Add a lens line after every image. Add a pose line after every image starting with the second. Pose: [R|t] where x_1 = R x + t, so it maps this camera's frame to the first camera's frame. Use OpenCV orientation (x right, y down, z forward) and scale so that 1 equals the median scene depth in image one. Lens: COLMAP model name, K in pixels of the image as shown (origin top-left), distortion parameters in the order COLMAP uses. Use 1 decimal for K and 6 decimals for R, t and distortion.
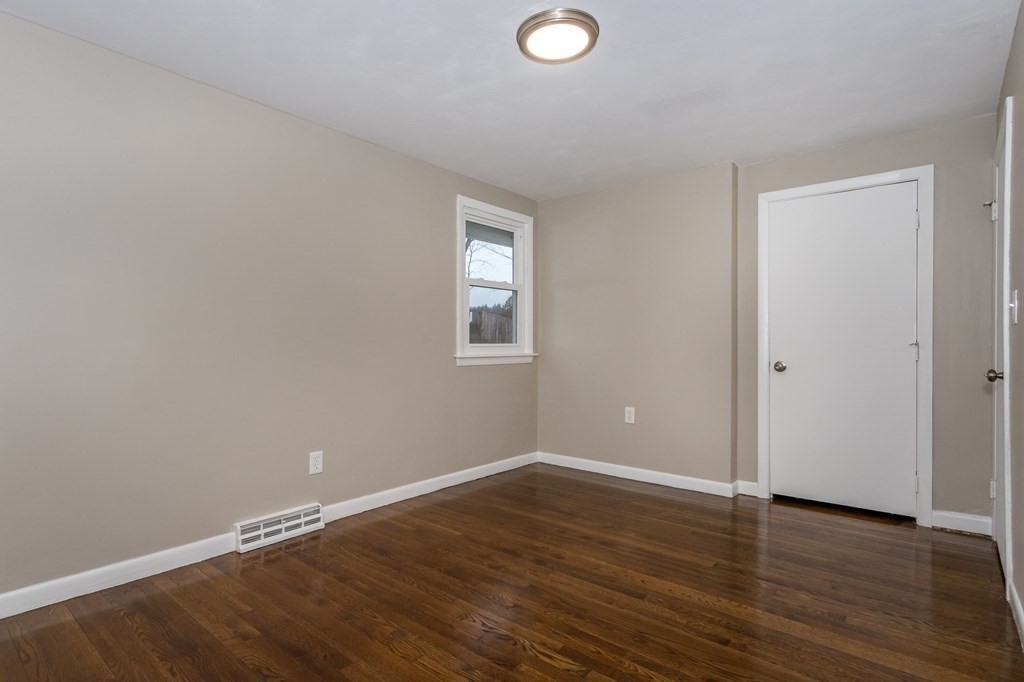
lens RADIAL K [[514.9, 0, 507.0], [0, 514.9, 335.8], [0, 0, 1]] dist [0.008740, 0.000390]
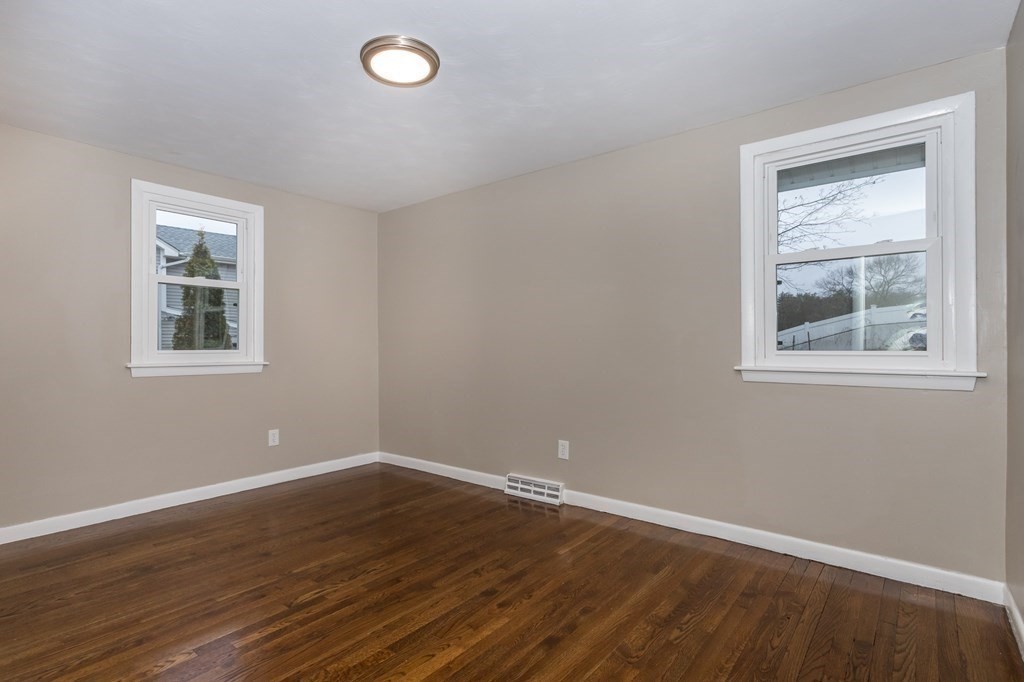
lens RADIAL K [[514.9, 0, 507.0], [0, 514.9, 335.8], [0, 0, 1]] dist [0.008740, 0.000390]
pose [[0.011563, -0.017979, -0.999771, 0.923424], [0.021225, 0.999617, -0.017731, 0.000807], [0.999708, -0.021015, 0.011940, 0.966922]]
